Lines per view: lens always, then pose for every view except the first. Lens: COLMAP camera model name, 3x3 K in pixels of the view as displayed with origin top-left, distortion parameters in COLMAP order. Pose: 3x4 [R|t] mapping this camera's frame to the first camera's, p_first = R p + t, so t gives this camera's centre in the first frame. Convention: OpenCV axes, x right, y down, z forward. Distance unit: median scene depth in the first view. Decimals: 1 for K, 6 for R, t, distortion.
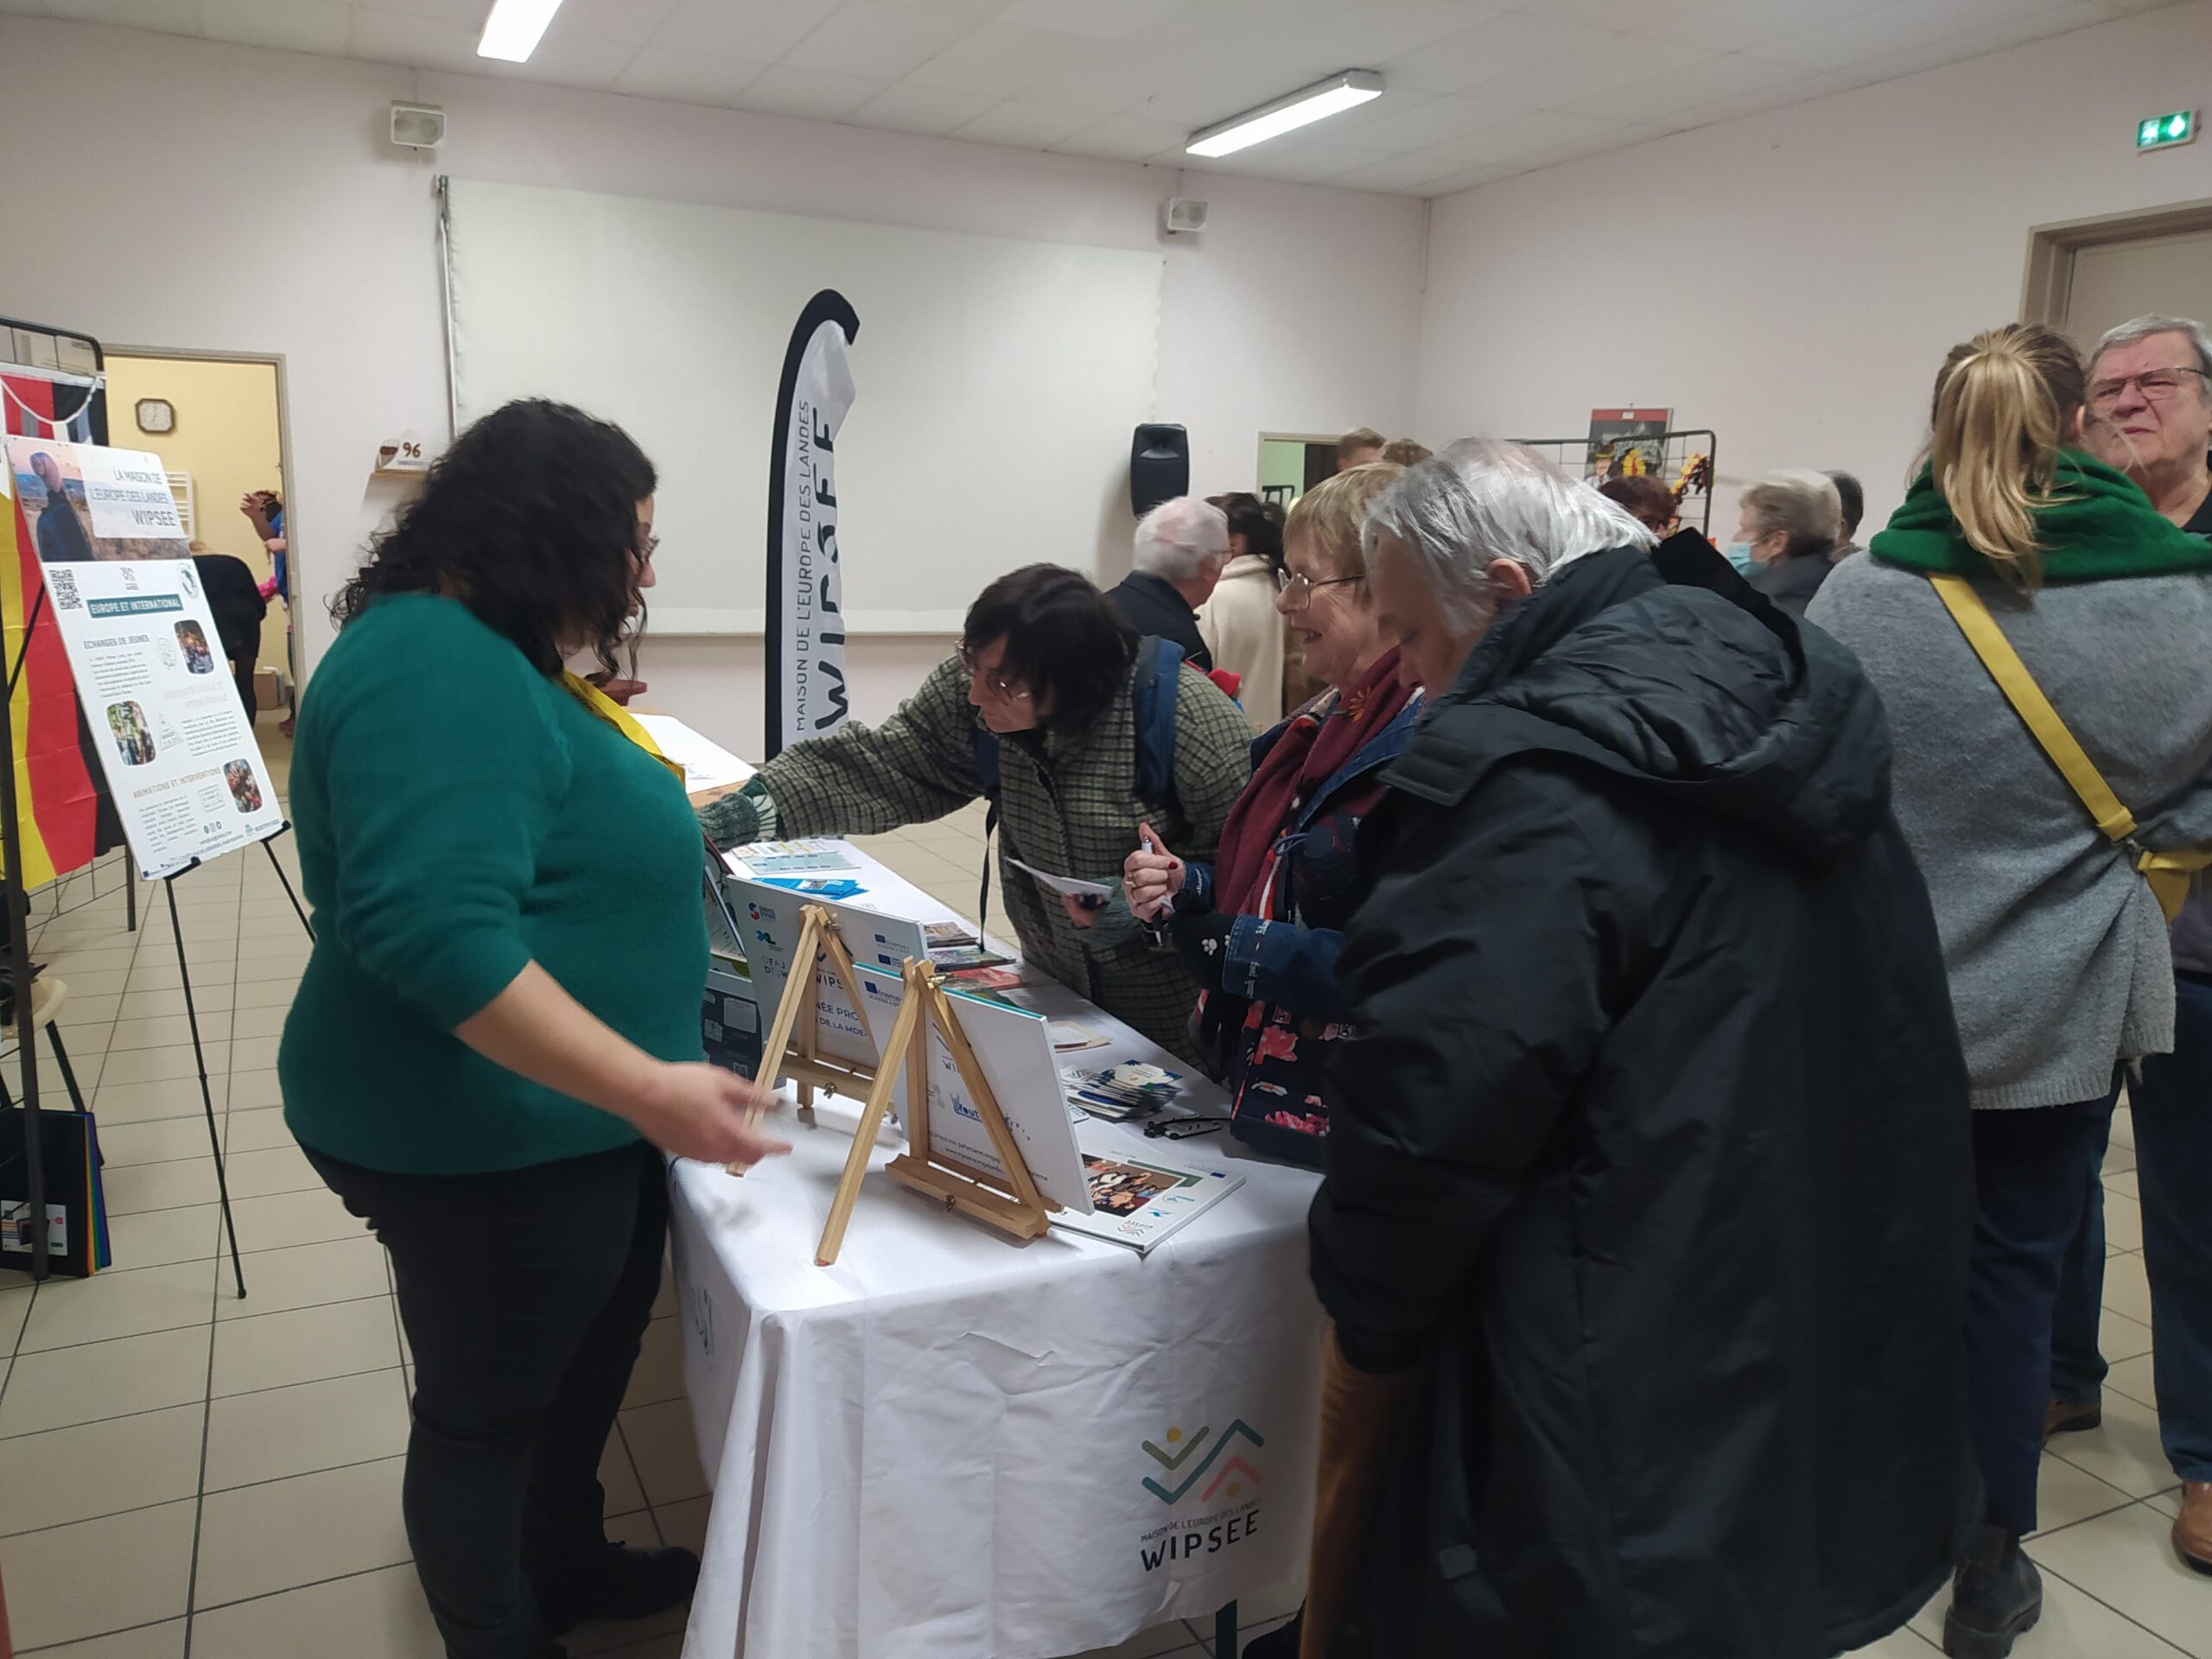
lens RADIAL K [[1662.9, 0, 1099.4], [0, 1662.9, 816.8], [0, 0, 1]] dist [0.119981, -0.194759]
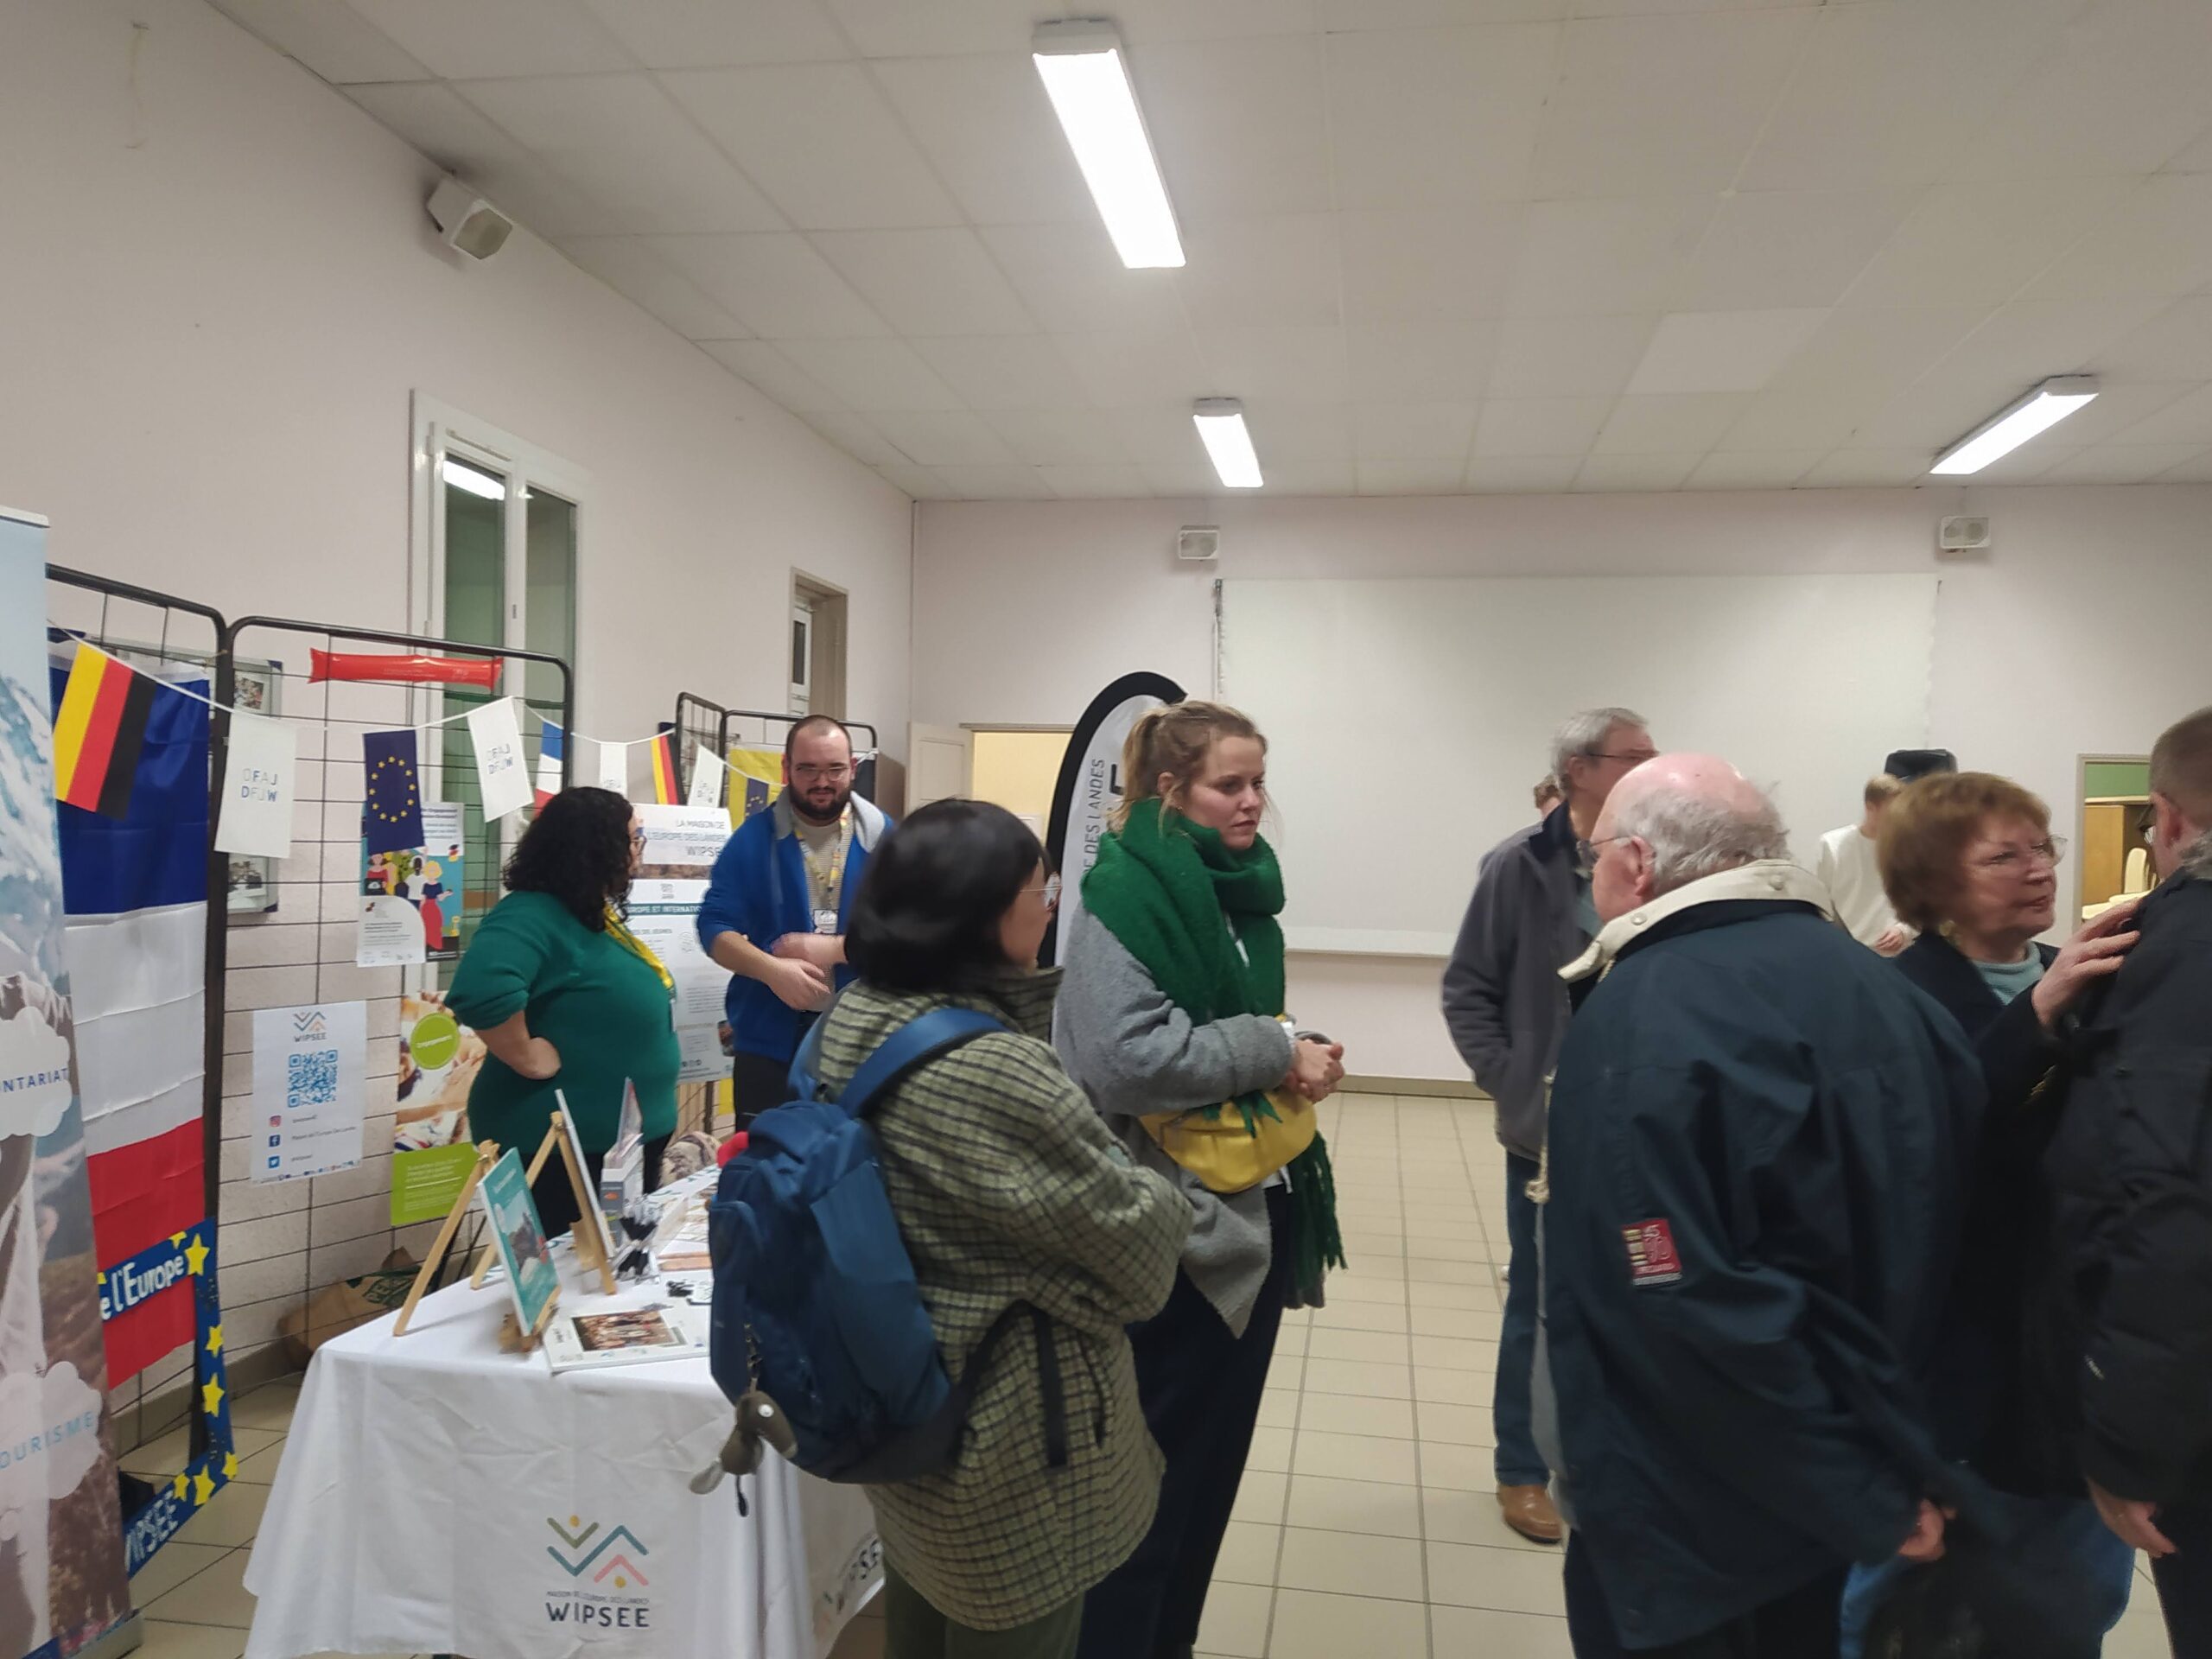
lens RADIAL K [[1662.9, 0, 1099.4], [0, 1662.9, 816.8], [0, 0, 1]] dist [0.119981, -0.194759]
pose [[0.813062, -0.007416, -0.582130, 0.244859], [-0.104957, 0.981668, -0.159100, -0.003760], [0.572638, 0.190456, 0.797378, 0.008923]]
